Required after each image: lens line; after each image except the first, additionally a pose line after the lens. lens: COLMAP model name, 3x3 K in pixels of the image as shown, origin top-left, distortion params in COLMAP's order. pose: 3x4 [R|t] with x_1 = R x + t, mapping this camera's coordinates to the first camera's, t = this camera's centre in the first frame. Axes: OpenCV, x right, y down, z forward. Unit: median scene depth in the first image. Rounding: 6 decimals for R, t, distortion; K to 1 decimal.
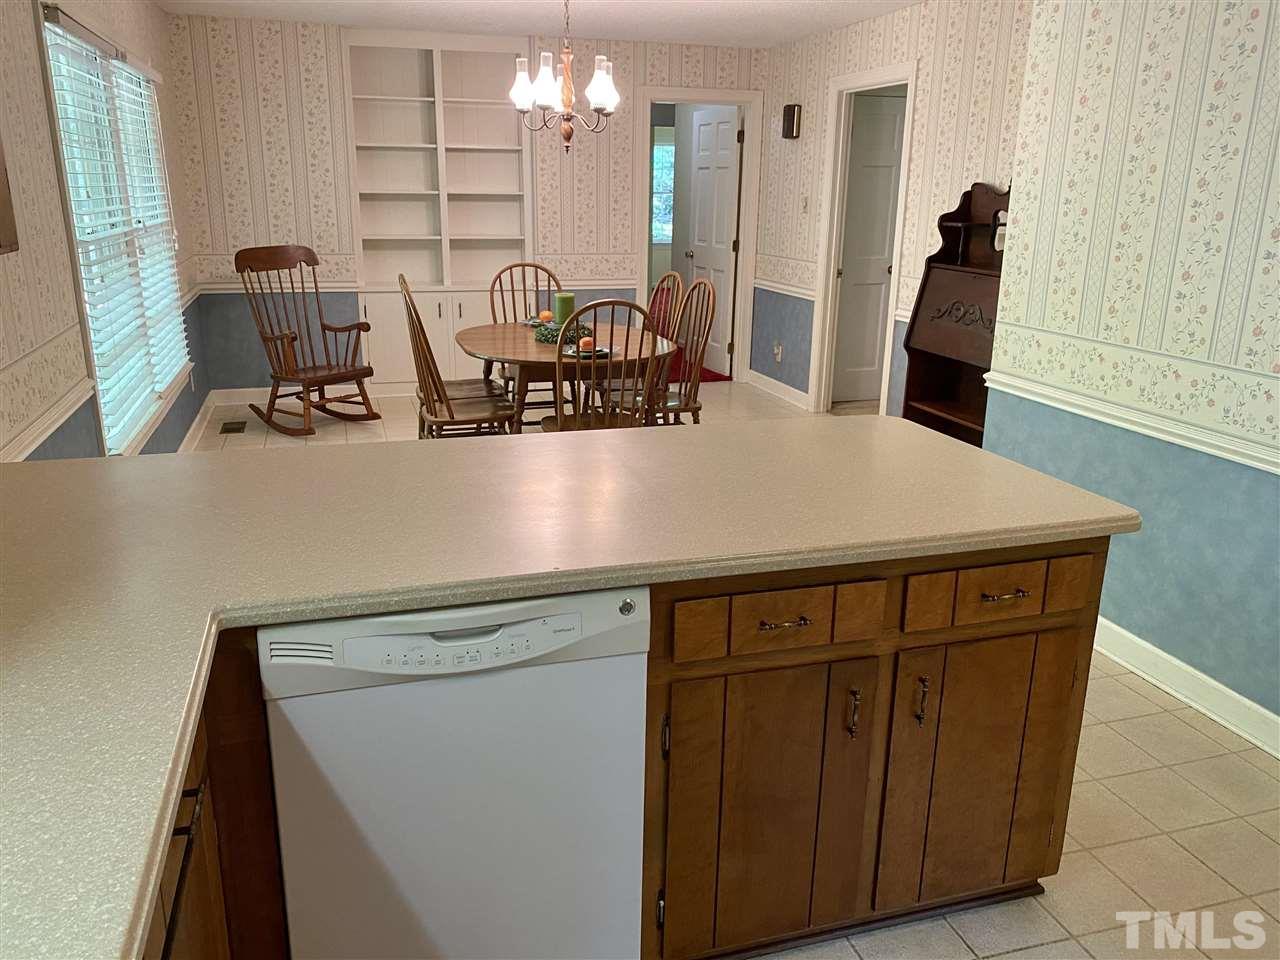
lens RADIAL K [[993.5, 0, 643.0], [0, 993.5, 478.7], [0, 0, 1]] dist [0.074894, -0.066179]
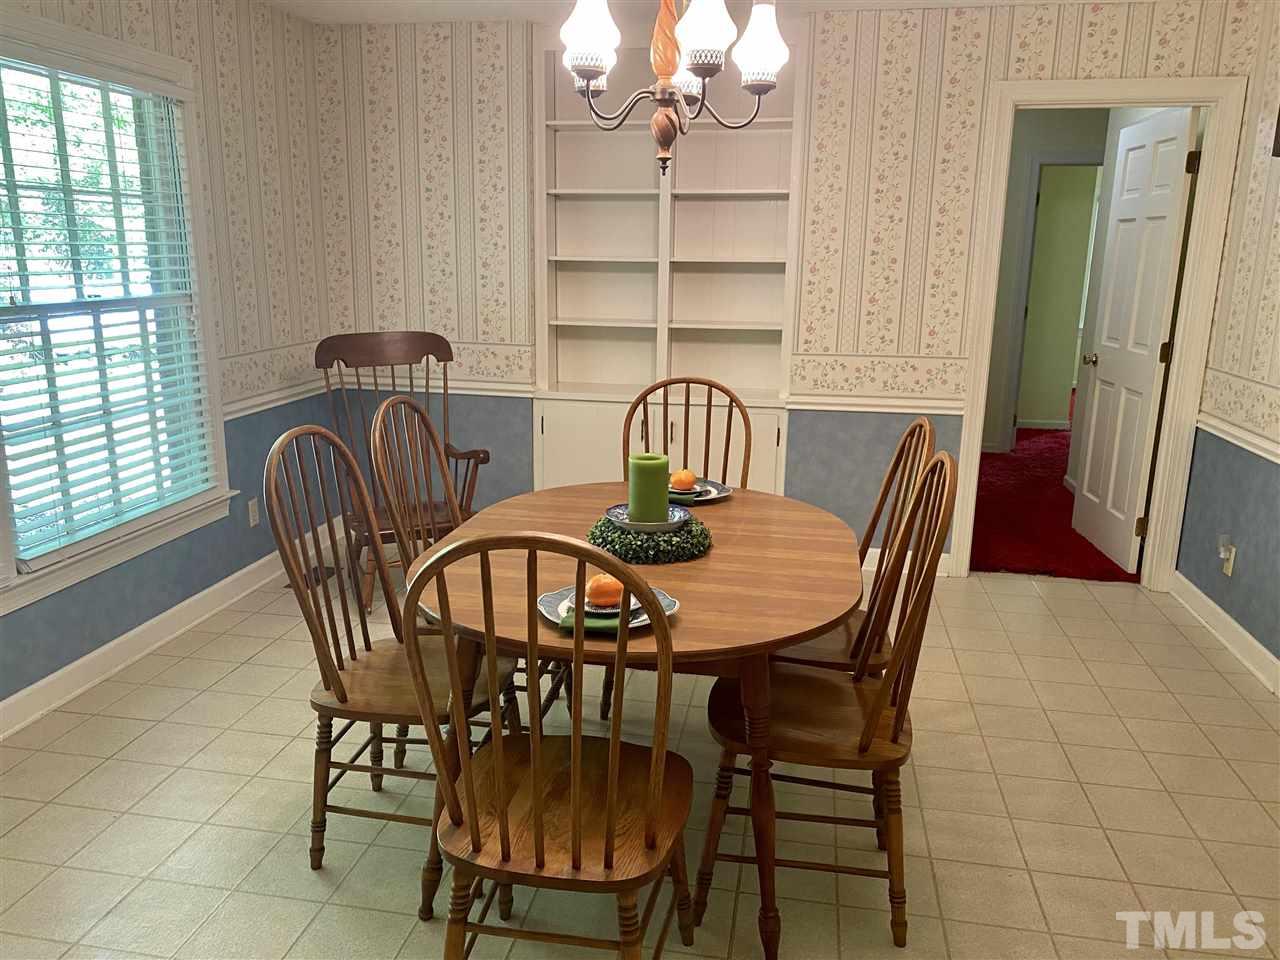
lens RADIAL K [[993.5, 0, 636.9], [0, 993.5, 478.4], [0, 0, 1]] dist [0.074894, -0.066179]
pose [[0.889423, 0.103848, -0.445132, 0.096033], [-0.134247, 0.990249, -0.037217, -0.111427], [0.436926, 0.092859, 0.894691, 0.401102]]
